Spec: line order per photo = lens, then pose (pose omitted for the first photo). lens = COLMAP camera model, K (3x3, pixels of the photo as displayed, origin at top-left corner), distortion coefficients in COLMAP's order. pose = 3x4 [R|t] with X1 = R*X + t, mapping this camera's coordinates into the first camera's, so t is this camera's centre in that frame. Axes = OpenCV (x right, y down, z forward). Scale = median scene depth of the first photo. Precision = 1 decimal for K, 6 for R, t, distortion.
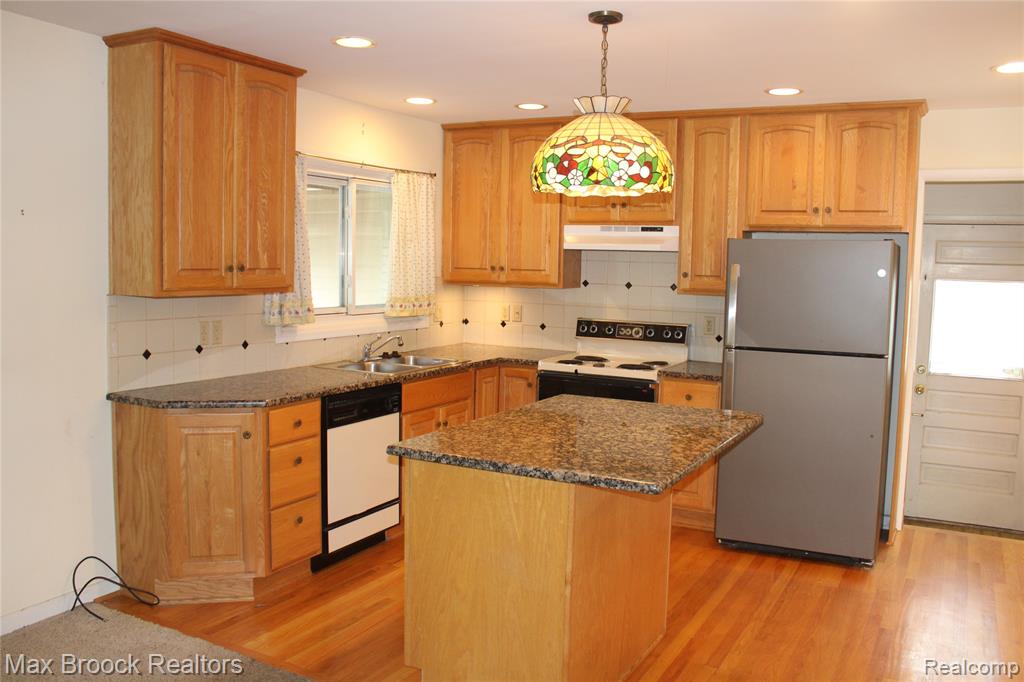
lens RADIAL K [[873.1, 0, 508.0], [0, 873.1, 337.1], [0, 0, 1]] dist [-0.108597, 0.018292]
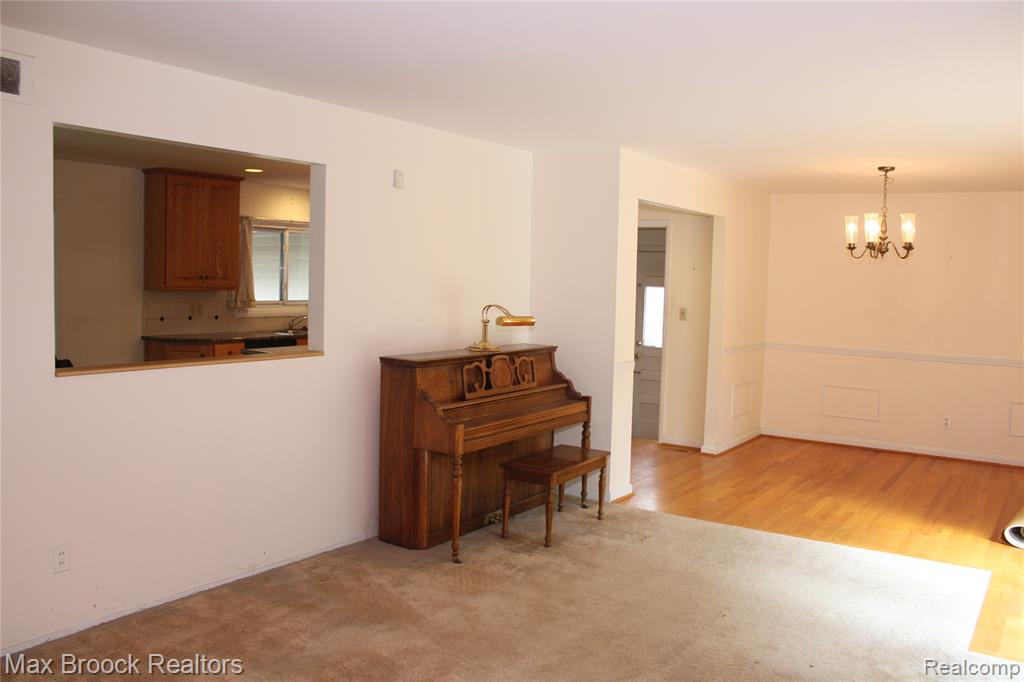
lens RADIAL K [[873.1, 0, 508.0], [0, 873.1, 337.1], [0, 0, 1]] dist [-0.108597, 0.018292]
pose [[0.993393, 0.011871, -0.114151, 0.570700], [-0.014444, 0.999659, -0.021739, 0.086197], [0.113854, 0.023244, 0.993226, -0.849752]]
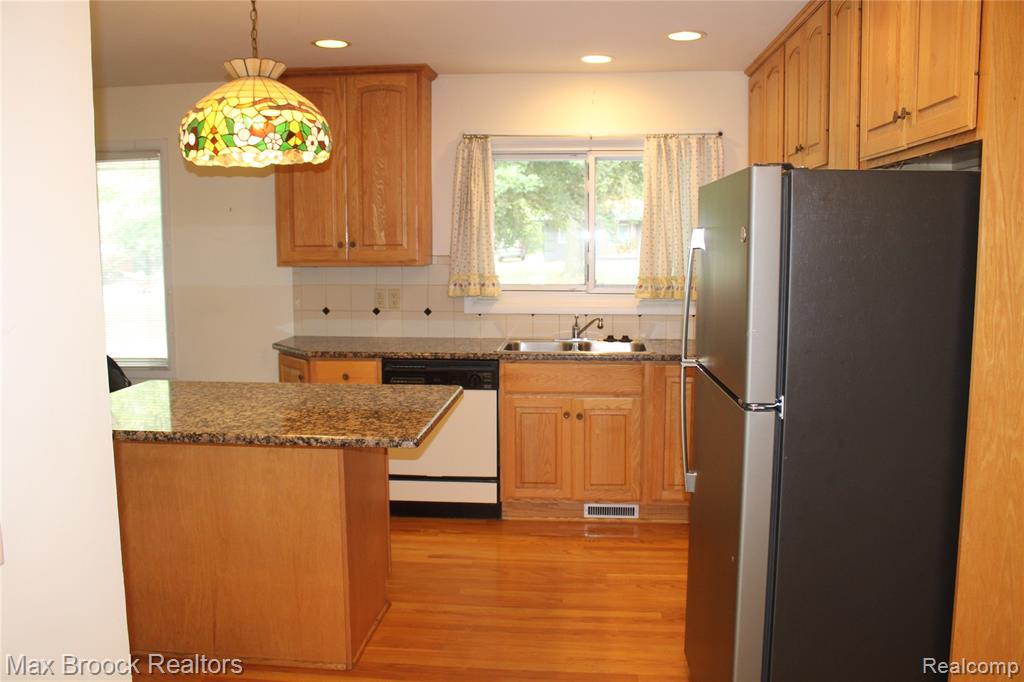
lens RADIAL K [[873.1, 0, 508.0], [0, 873.1, 337.1], [0, 0, 1]] dist [-0.108597, 0.018292]
pose [[0.391145, 0.082555, -0.916619, 0.810718], [-0.071053, 0.995705, 0.059358, -0.034349], [0.917582, 0.041911, 0.395330, 0.648138]]
